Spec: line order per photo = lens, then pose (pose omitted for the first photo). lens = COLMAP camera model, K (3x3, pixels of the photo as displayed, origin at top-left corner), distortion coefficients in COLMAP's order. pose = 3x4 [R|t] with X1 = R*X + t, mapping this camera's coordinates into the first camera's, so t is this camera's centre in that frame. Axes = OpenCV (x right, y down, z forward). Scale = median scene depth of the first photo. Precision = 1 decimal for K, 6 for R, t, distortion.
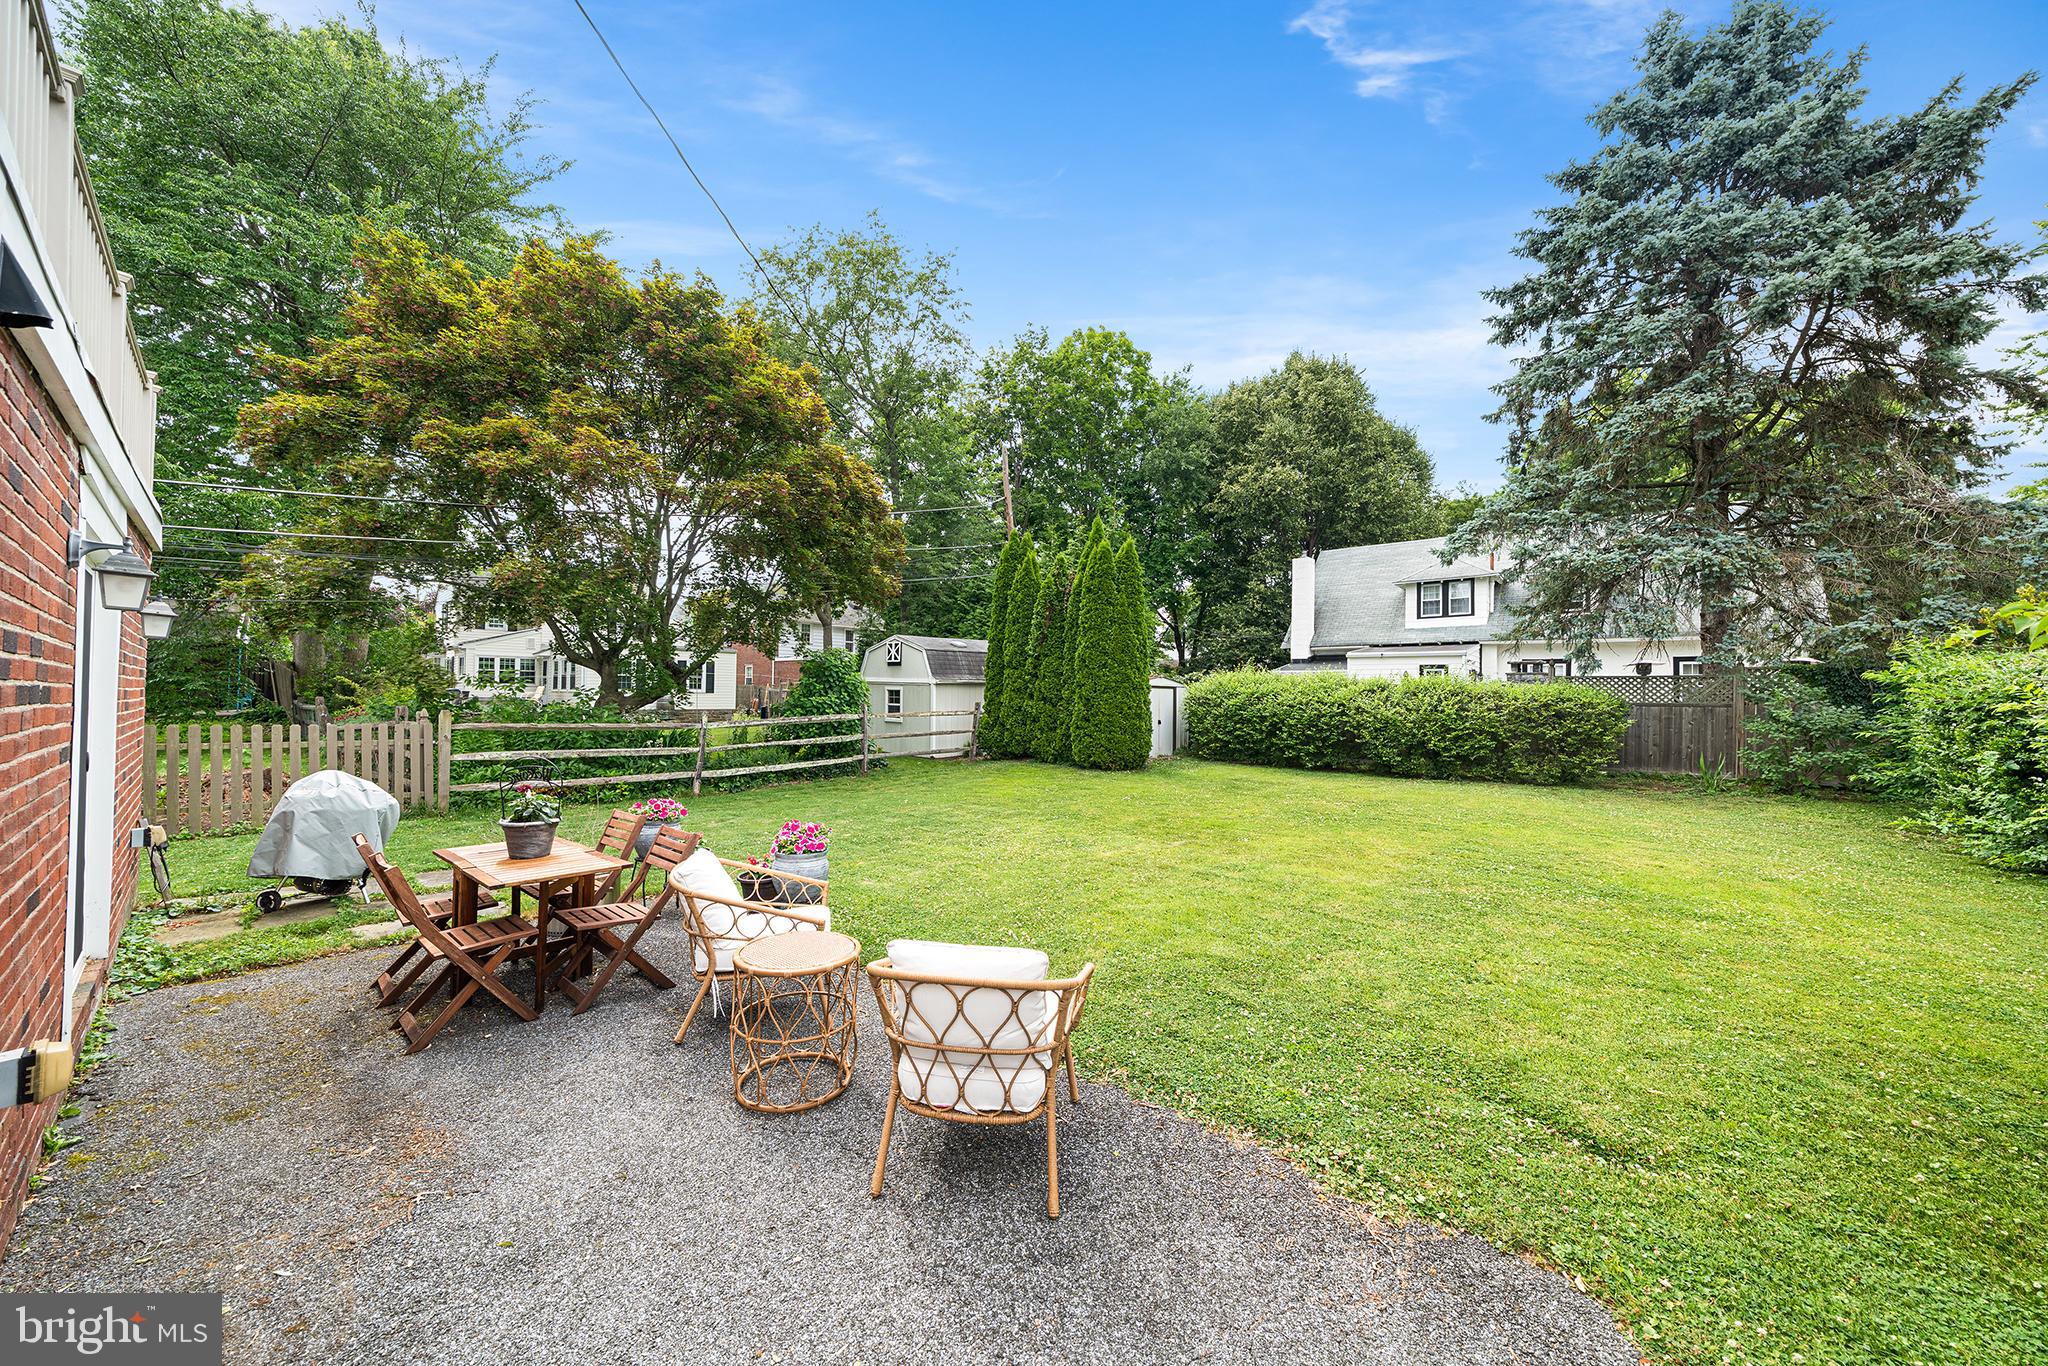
lens RADIAL K [[703.0, 0, 1024.0], [0, 703.0, 683.0], [0, 0, 1]] dist [-0.000532, -0.000044]
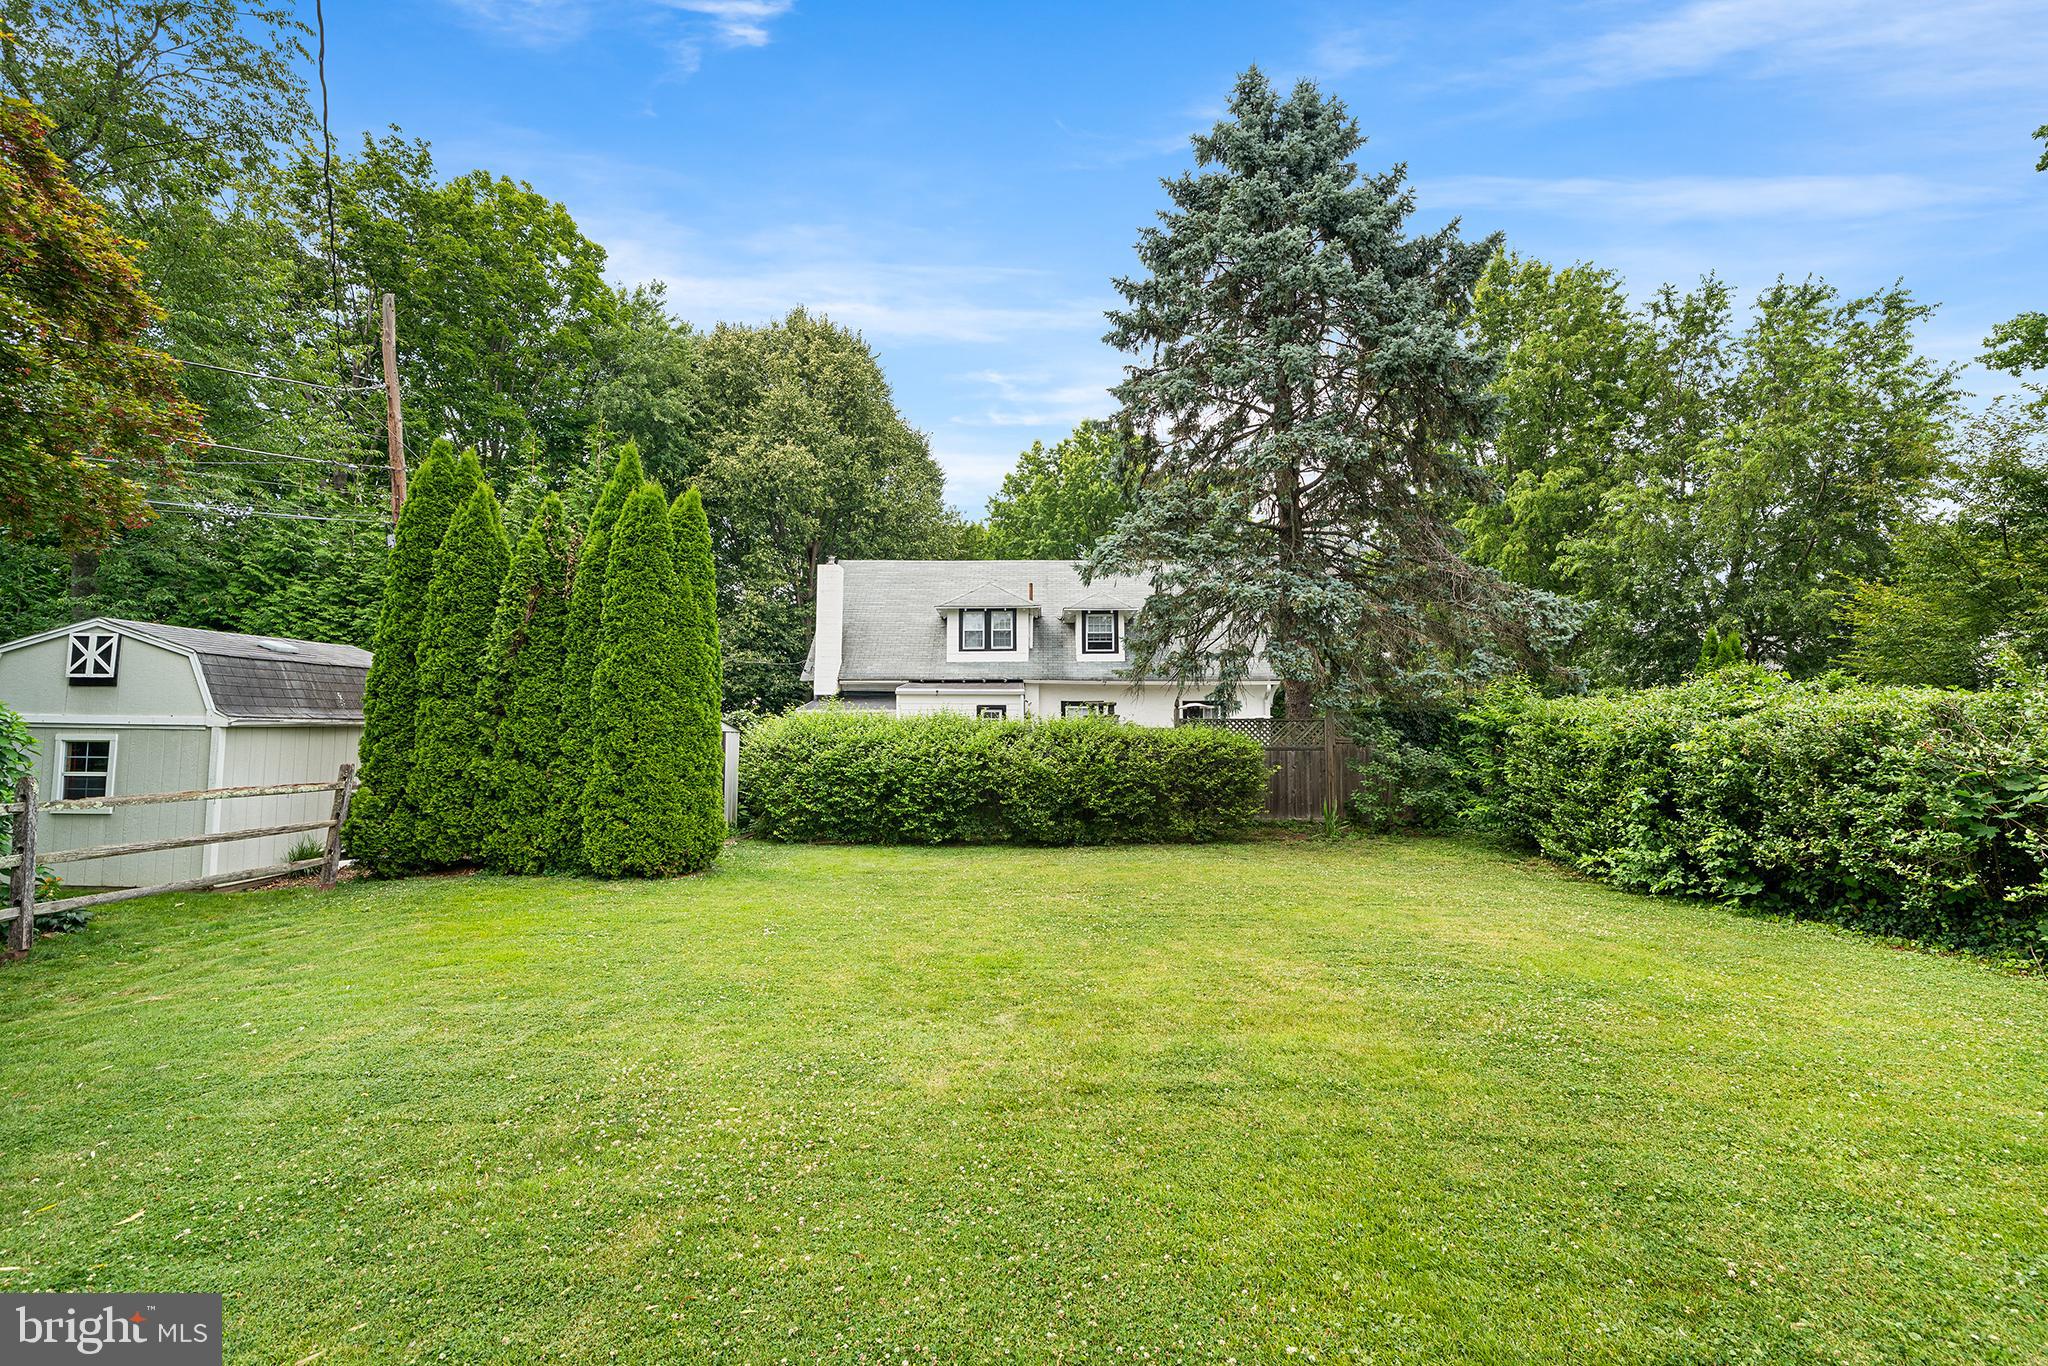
lens RADIAL K [[881.3, 0, 1024.3], [0, 881.3, 674.1], [0, 0, 1]] dist [0.001951, 0.000386]
pose [[0.766251, 0.038809, 0.641368, -0.096733], [-0.000297, 0.998196, -0.060045, 0.001146], [-0.642541, 0.045819, 0.764880, 0.204976]]
